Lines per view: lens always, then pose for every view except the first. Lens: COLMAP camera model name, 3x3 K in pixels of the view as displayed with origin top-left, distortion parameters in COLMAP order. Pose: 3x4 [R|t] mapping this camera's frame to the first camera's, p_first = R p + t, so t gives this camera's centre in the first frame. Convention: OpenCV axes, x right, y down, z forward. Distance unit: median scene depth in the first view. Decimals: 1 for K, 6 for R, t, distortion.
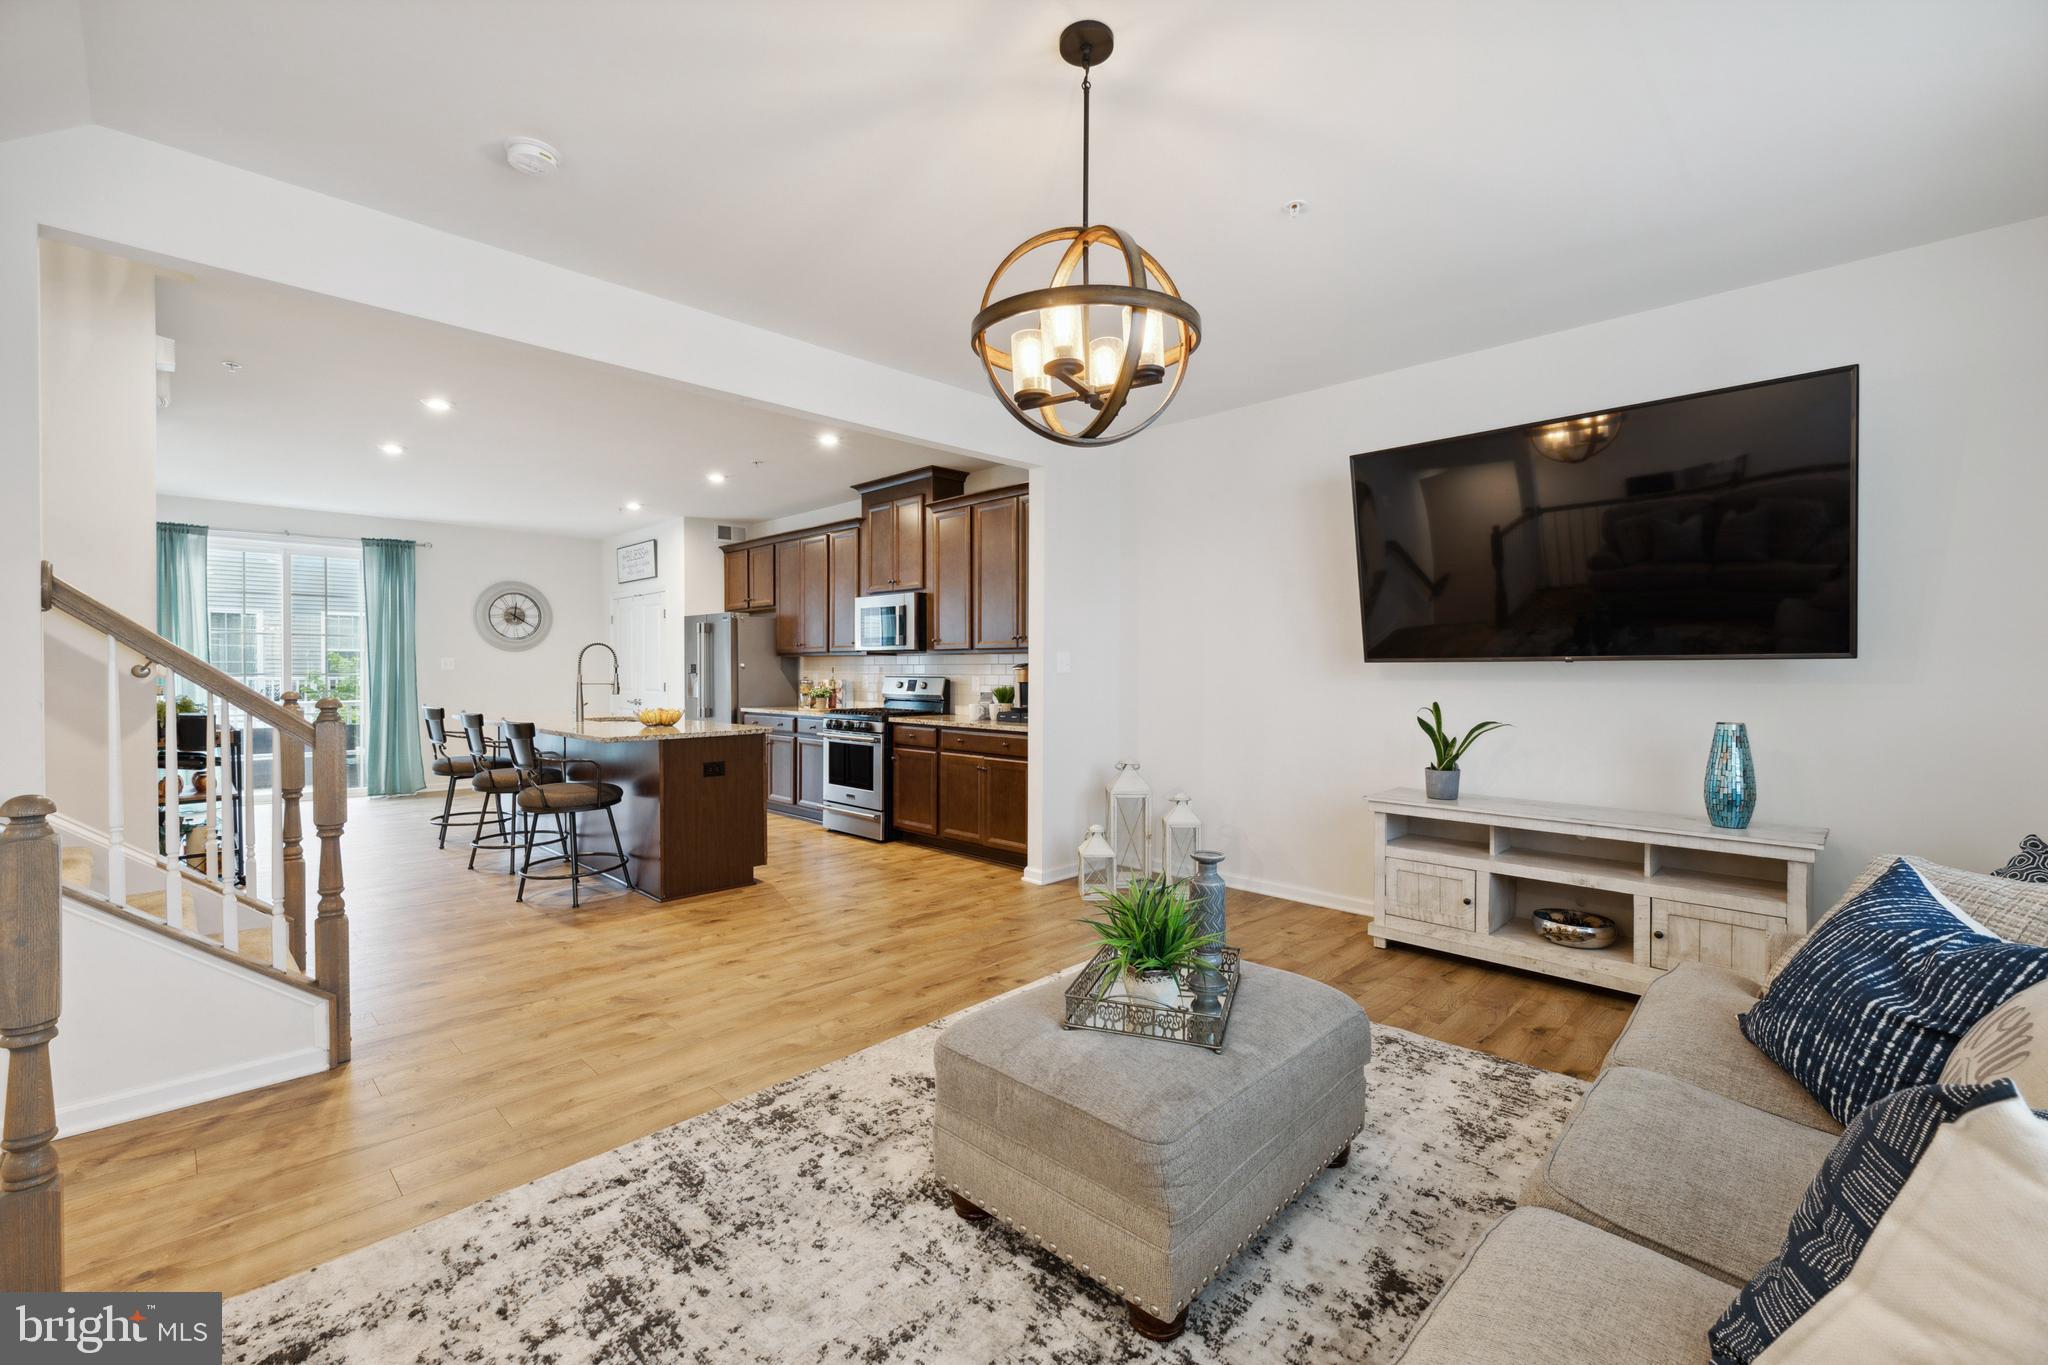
lens RADIAL K [[847.1, 0, 1024.3], [0, 847.1, 679.5], [0, 0, 1]] dist [-0.000574, -0.000361]
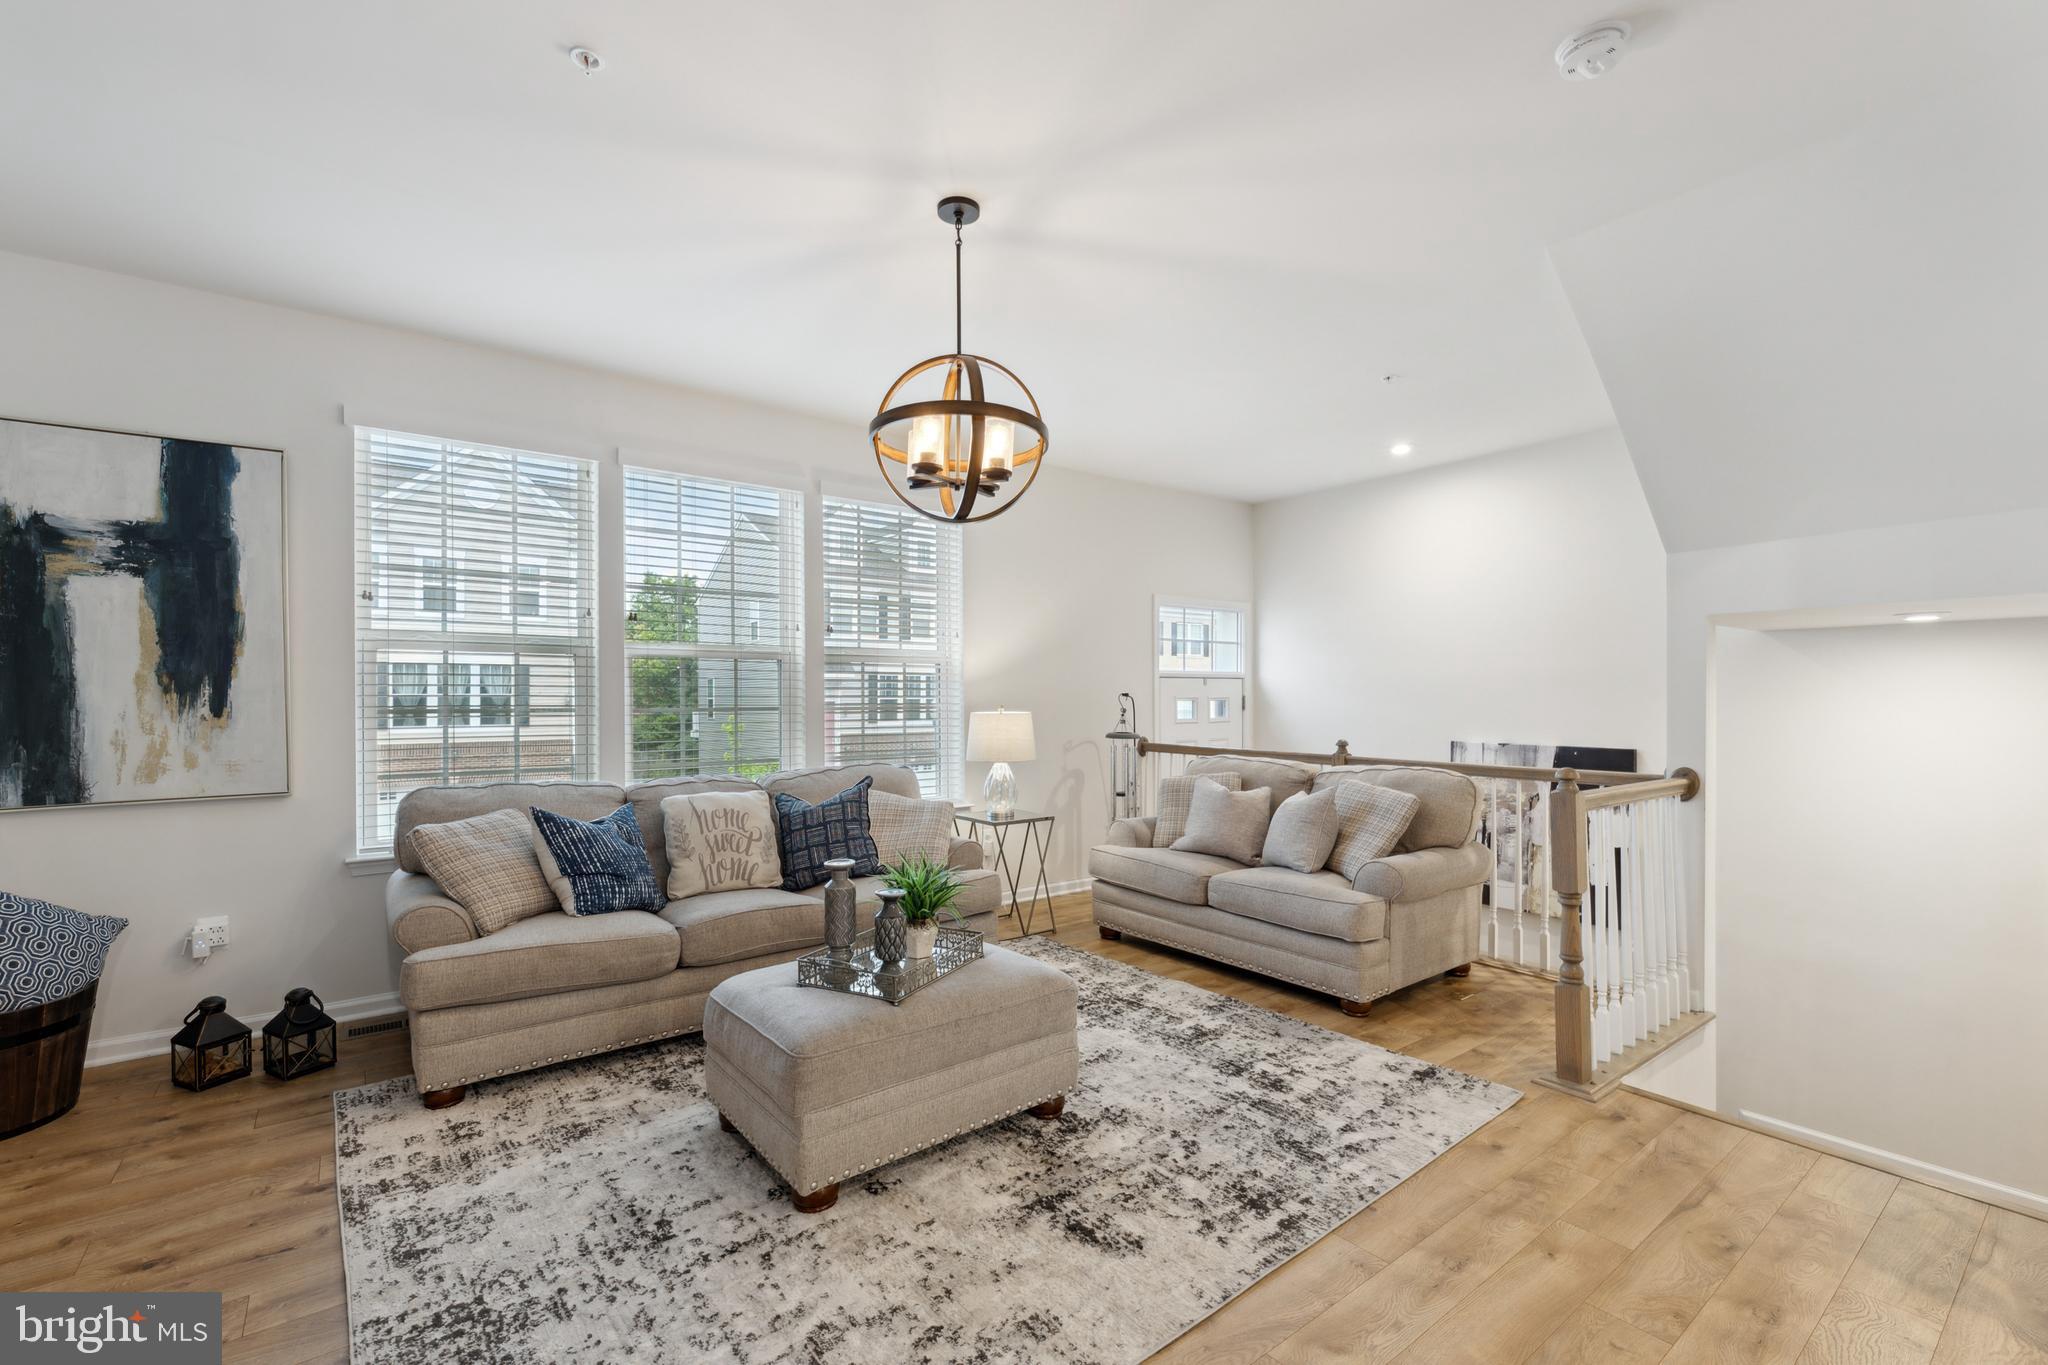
lens RADIAL K [[877.0, 0, 1010.7], [0, 877.0, 699.9], [0, 0, 1]] dist [-0.002709, -0.000361]
pose [[-0.987980, -0.000010, 0.154584, -0.065368], [0.002268, 0.999891, 0.014561, -0.010143], [-0.154568, 0.014737, -0.987872, 0.720476]]
